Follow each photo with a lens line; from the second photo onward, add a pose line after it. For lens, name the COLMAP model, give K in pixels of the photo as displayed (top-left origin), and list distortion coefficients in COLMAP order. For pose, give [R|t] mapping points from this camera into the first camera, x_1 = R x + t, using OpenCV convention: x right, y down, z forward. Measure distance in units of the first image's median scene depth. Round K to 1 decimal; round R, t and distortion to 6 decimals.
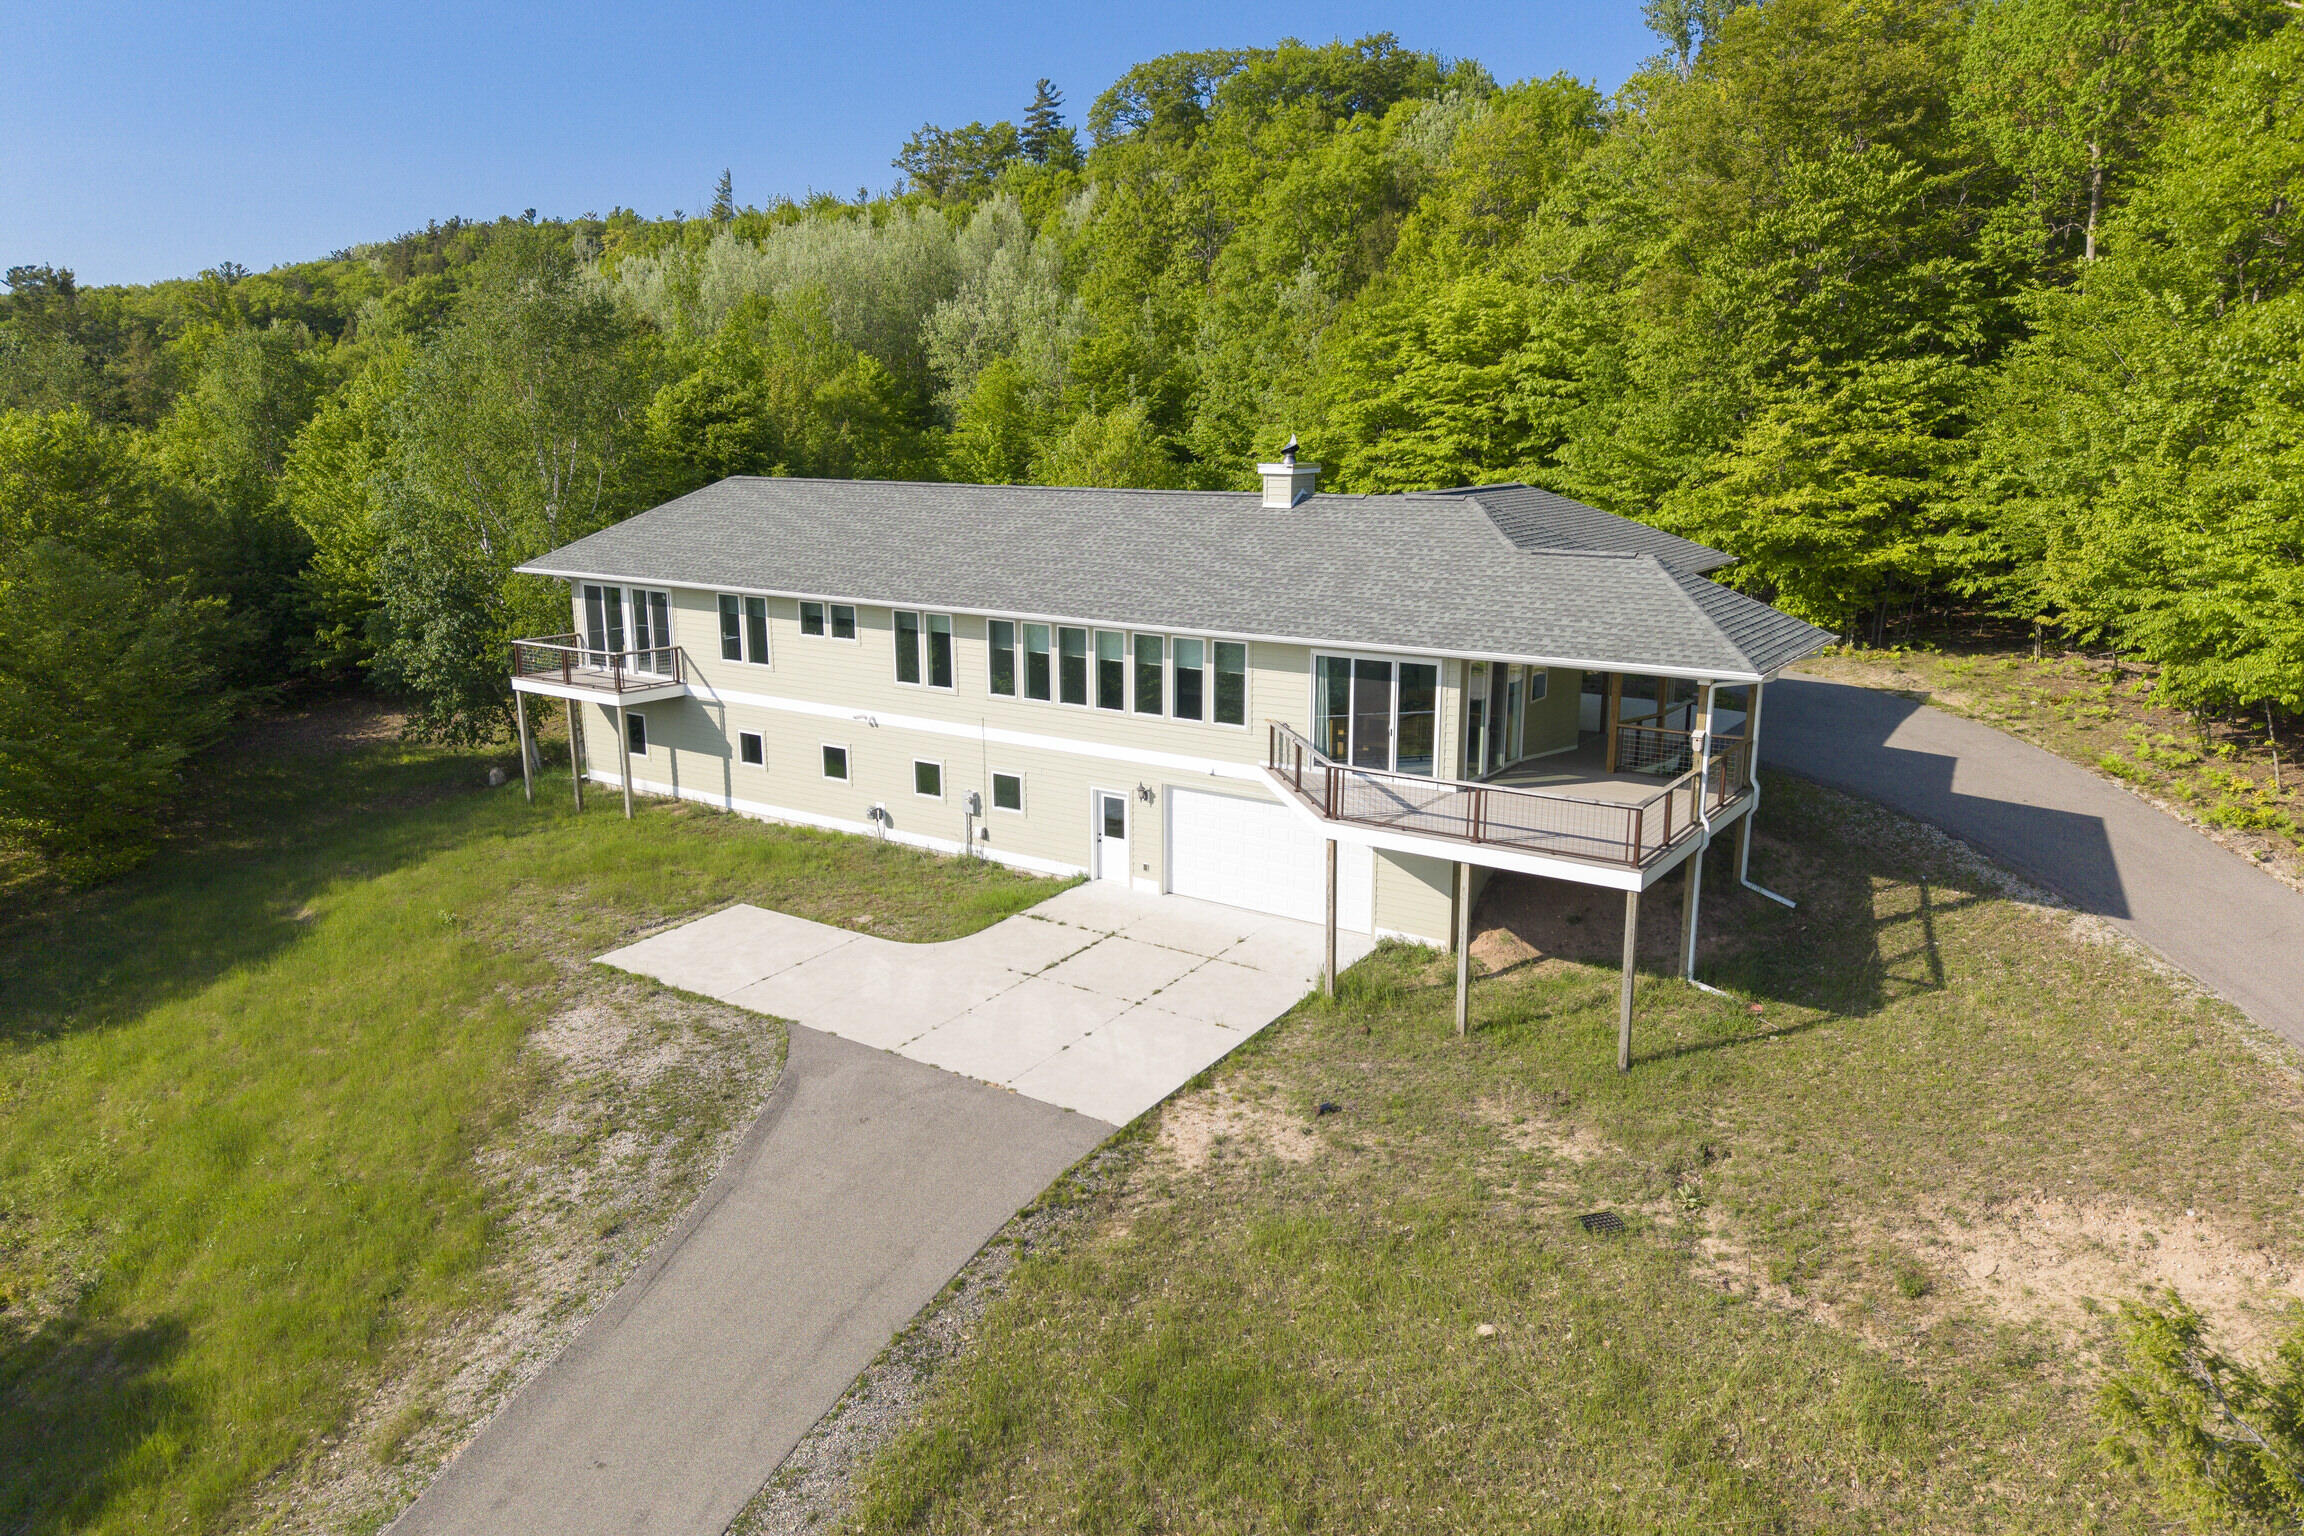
lens RADIAL K [[1537.8, 0, 1150.8], [0, 1537.8, 764.6], [0, 0, 1]] dist [0.031497, -0.033028]
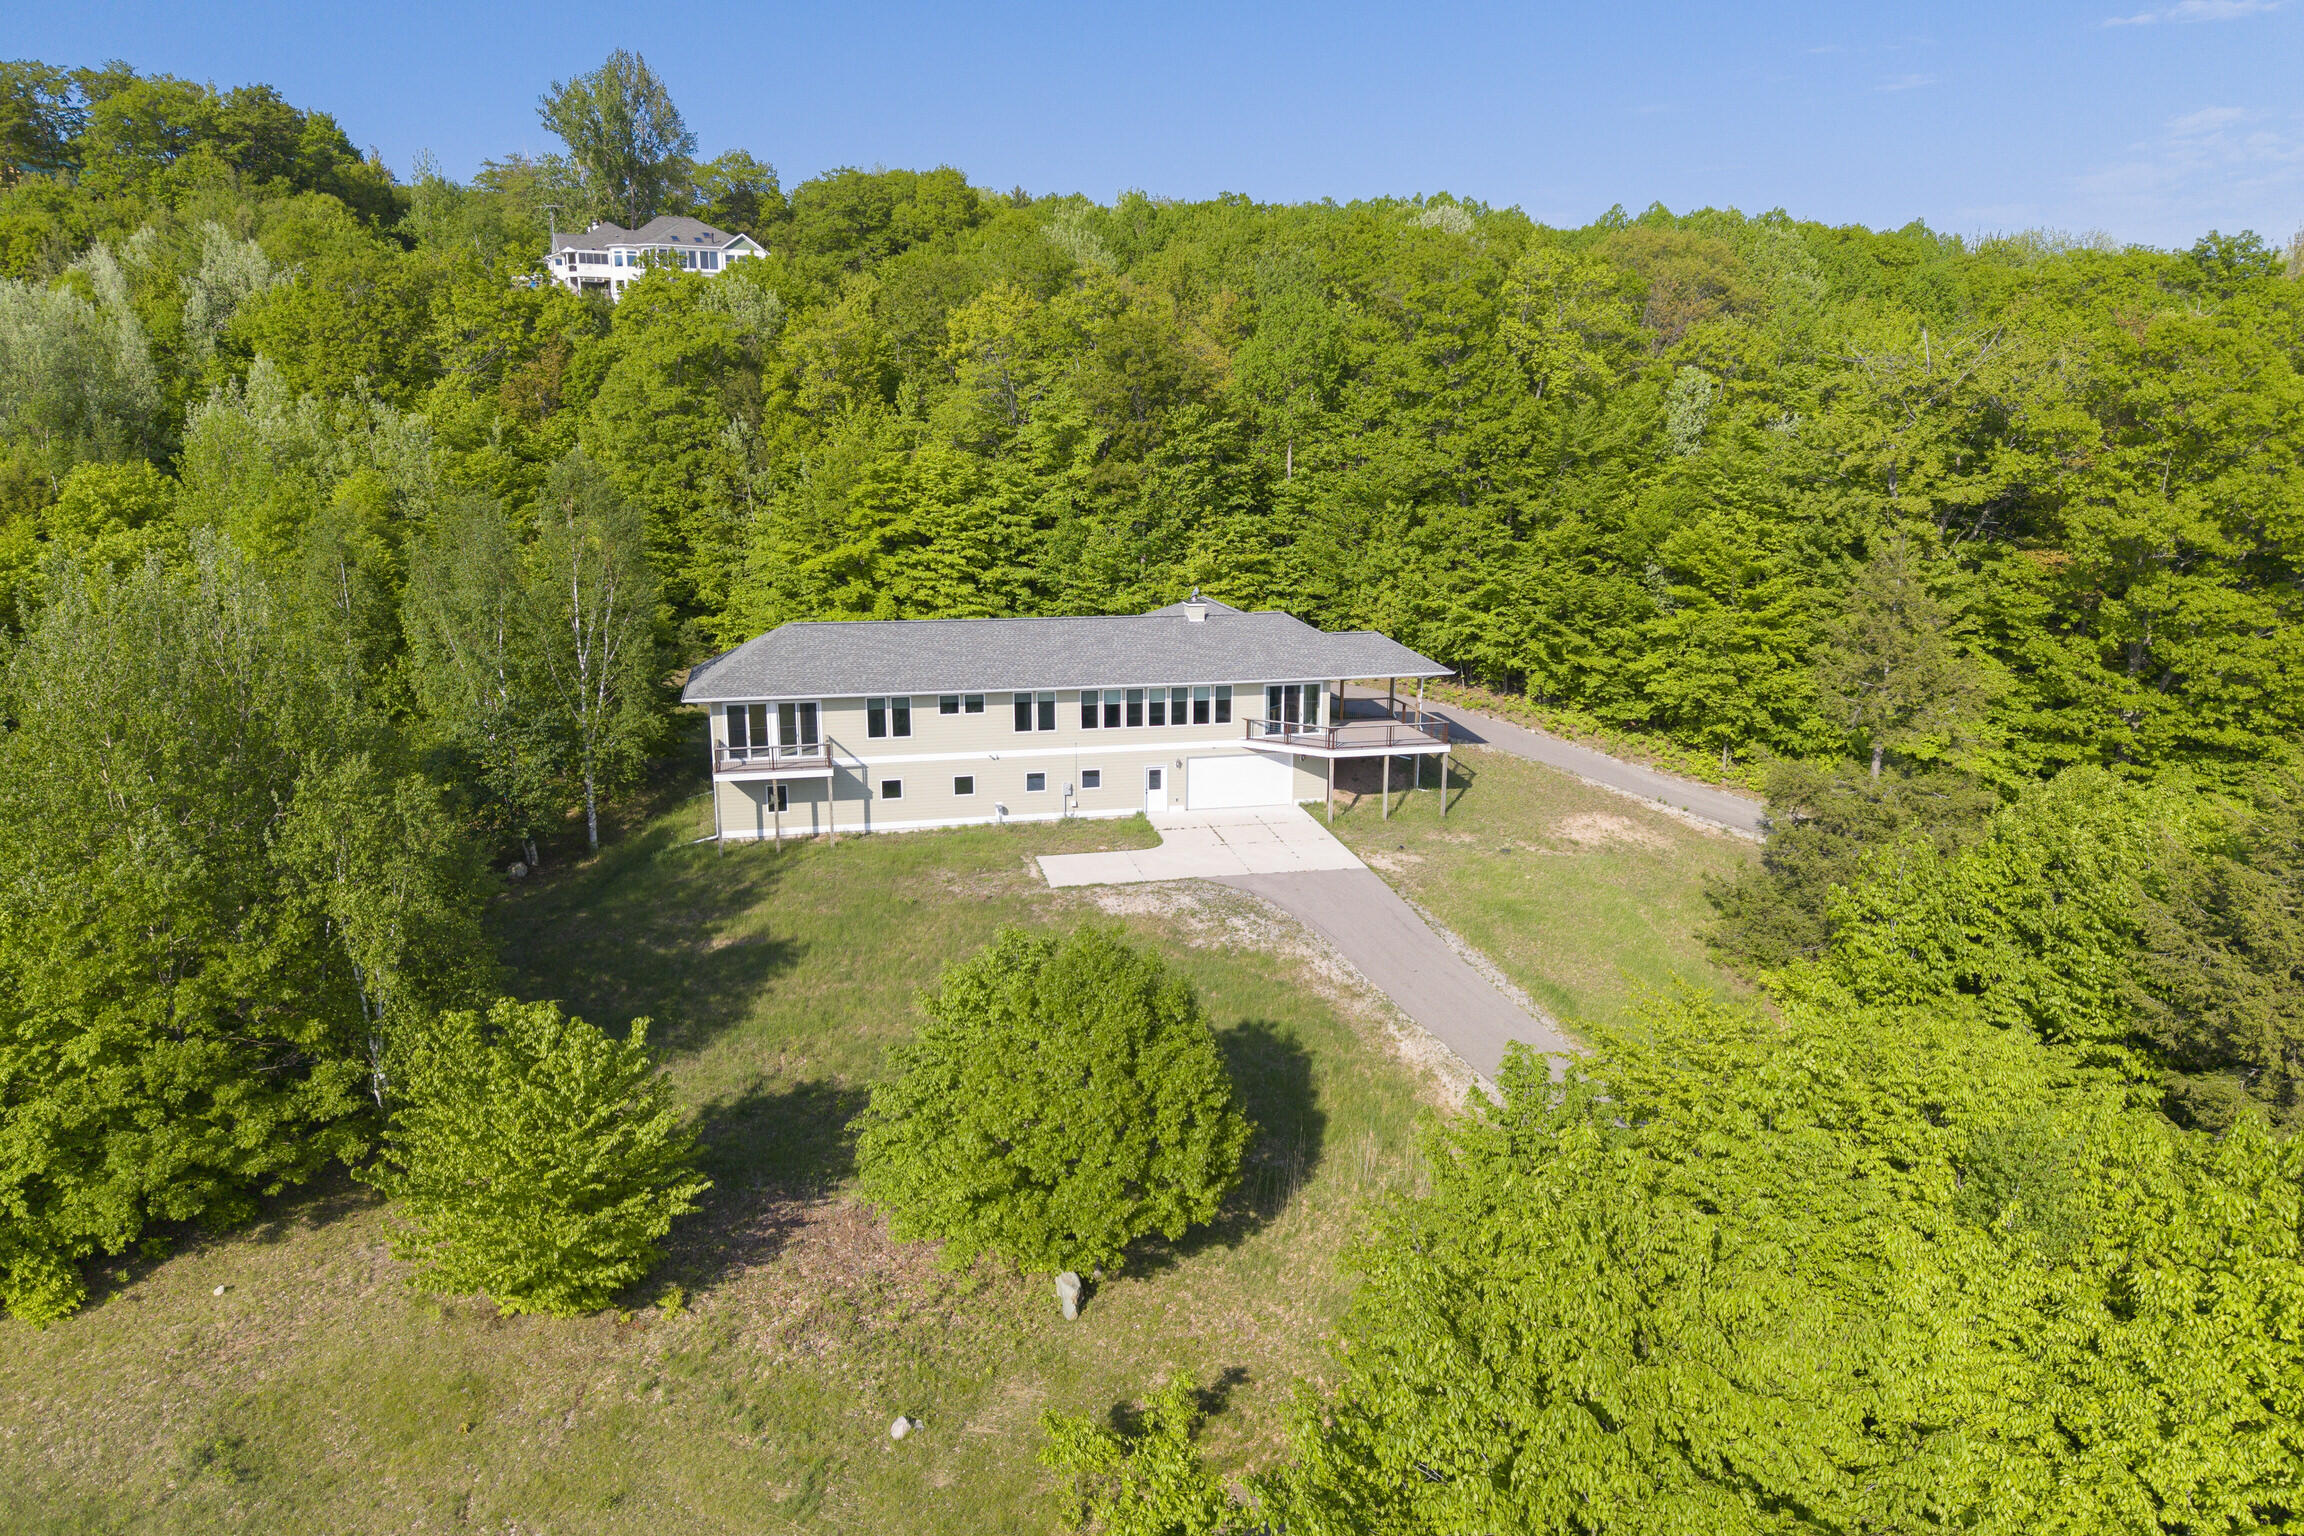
lens RADIAL K [[1537.8, 0, 1160.6], [0, 1537.8, 774.9], [0, 0, 1]] dist [0.031497, -0.033028]
pose [[0.659829, -0.163433, 0.733427, -1.482819], [0.157926, 0.984422, 0.077285, -0.125034], [-0.734632, 0.064832, 0.675361, -0.363908]]
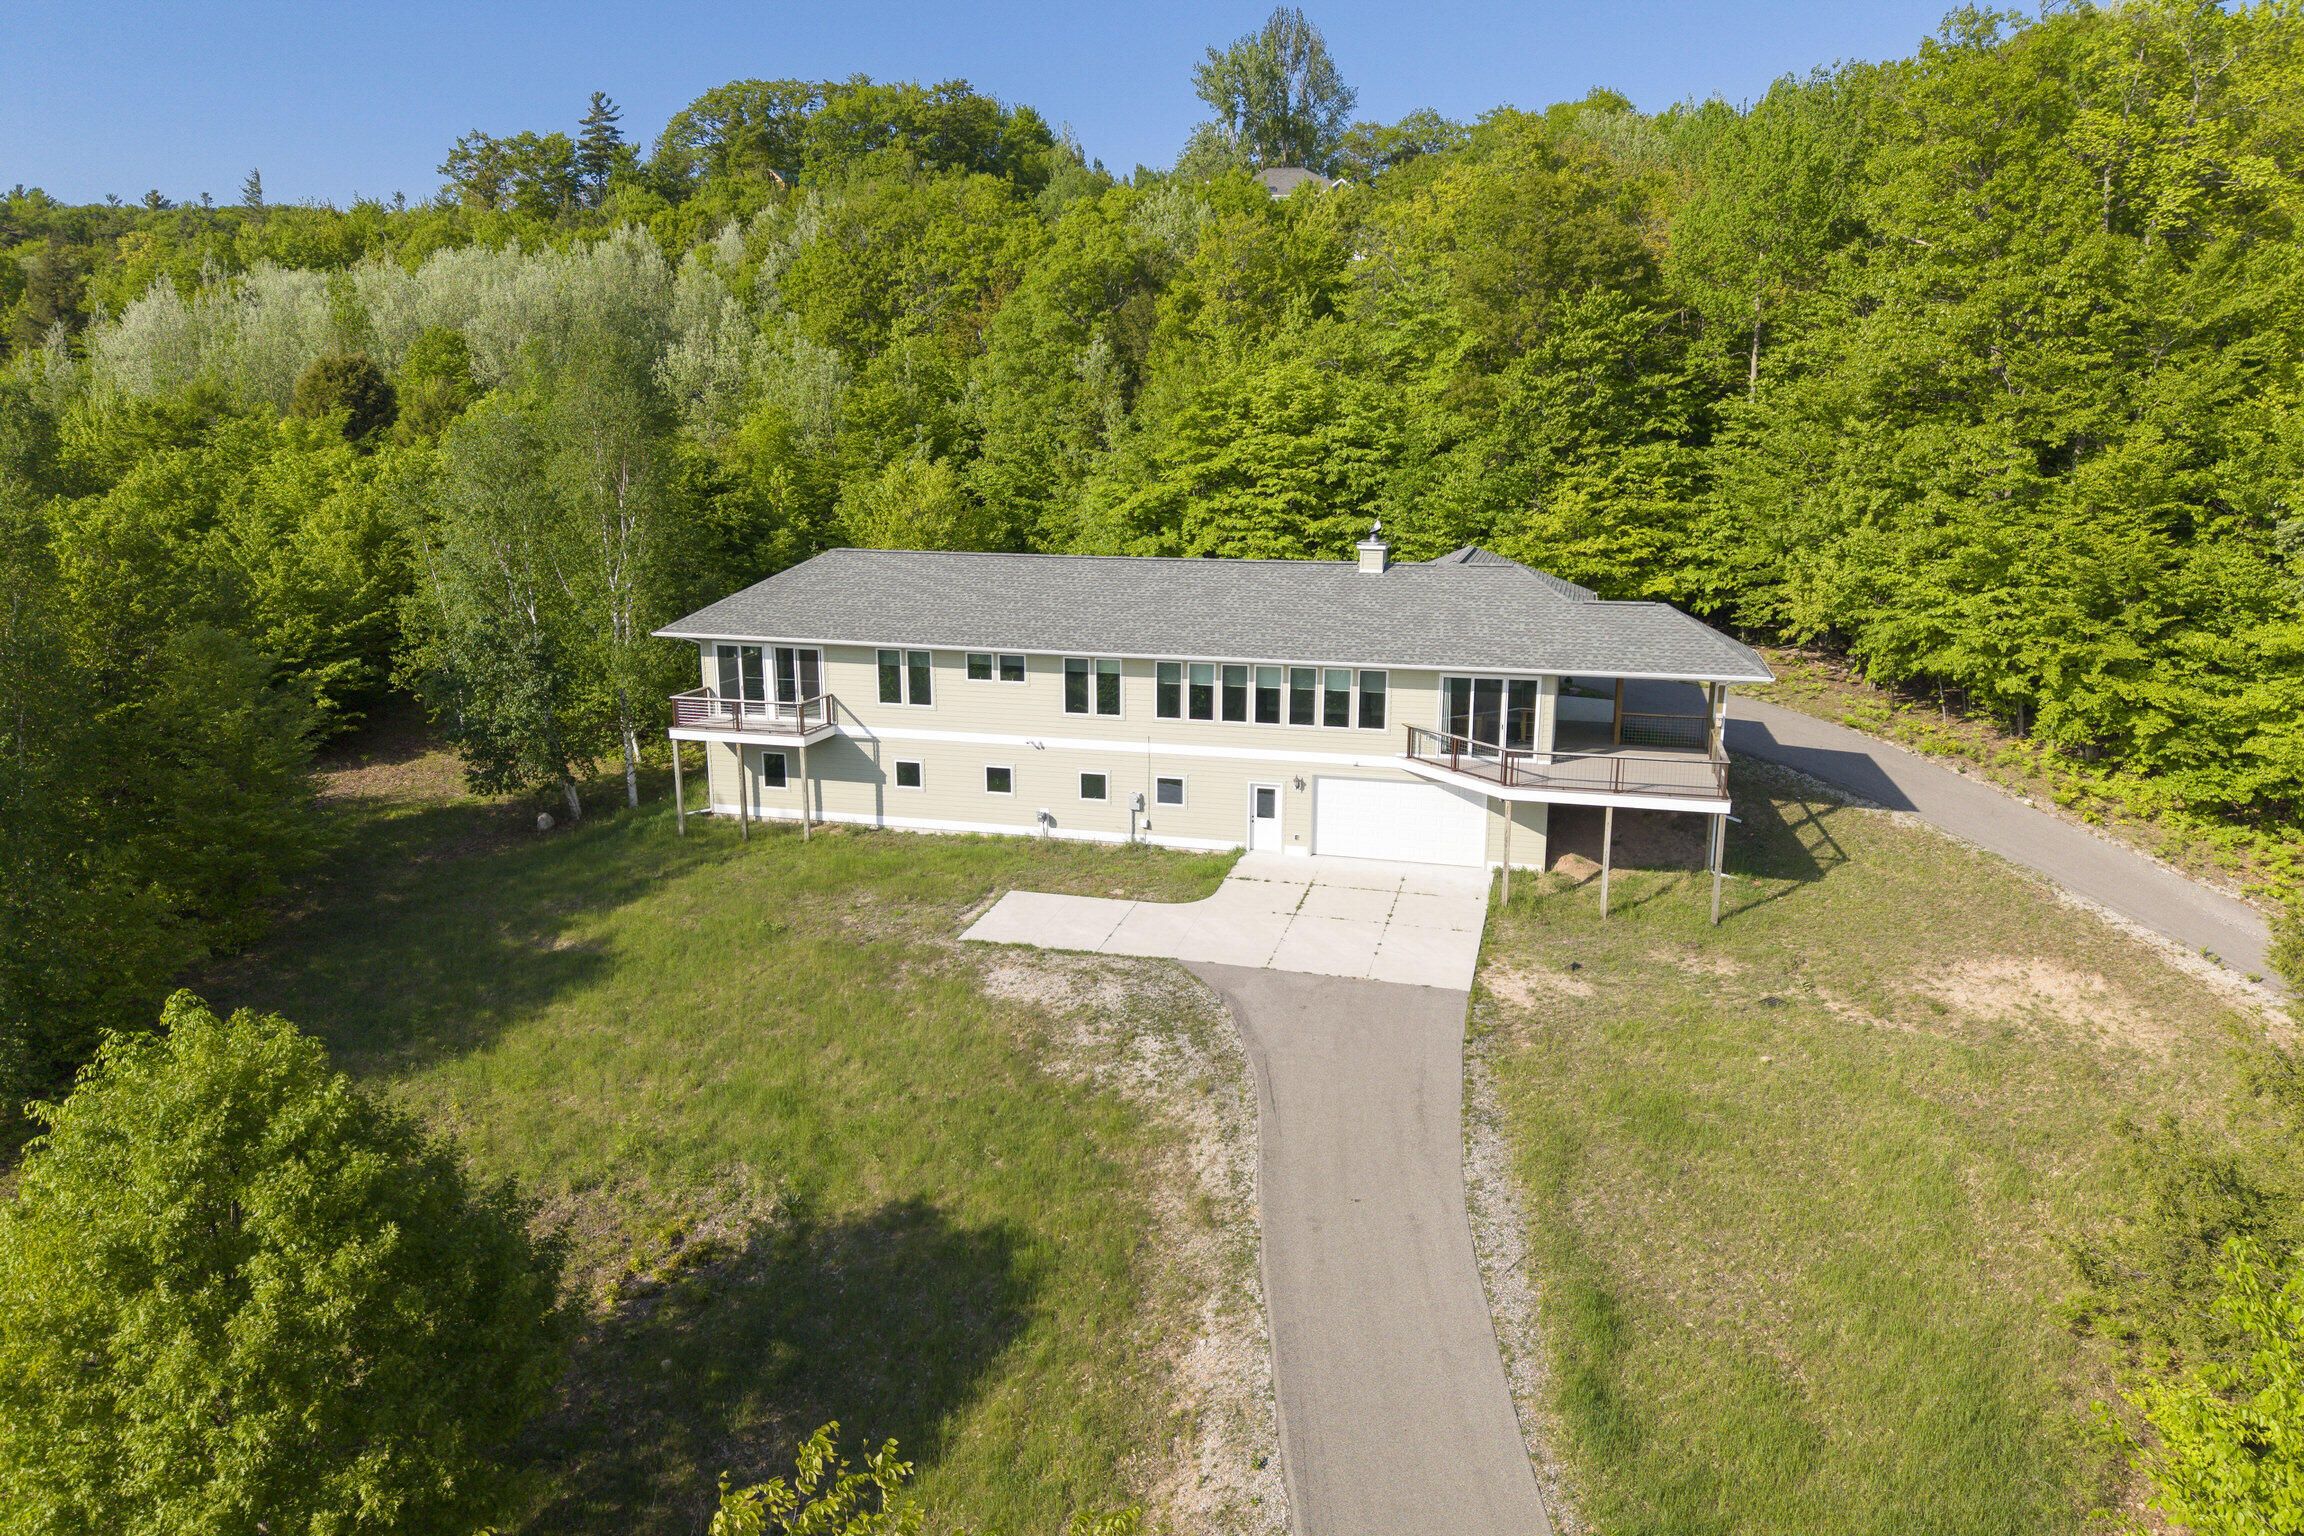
lens RADIAL K [[1537.8, 0, 1150.5], [0, 1537.8, 764.7], [0, 0, 1]] dist [0.031497, -0.033028]
pose [[0.944262, -0.068649, 0.321958, -0.550890], [0.069136, 0.997558, 0.009934, -0.019775], [-0.321853, 0.012879, 0.946702, -0.250458]]
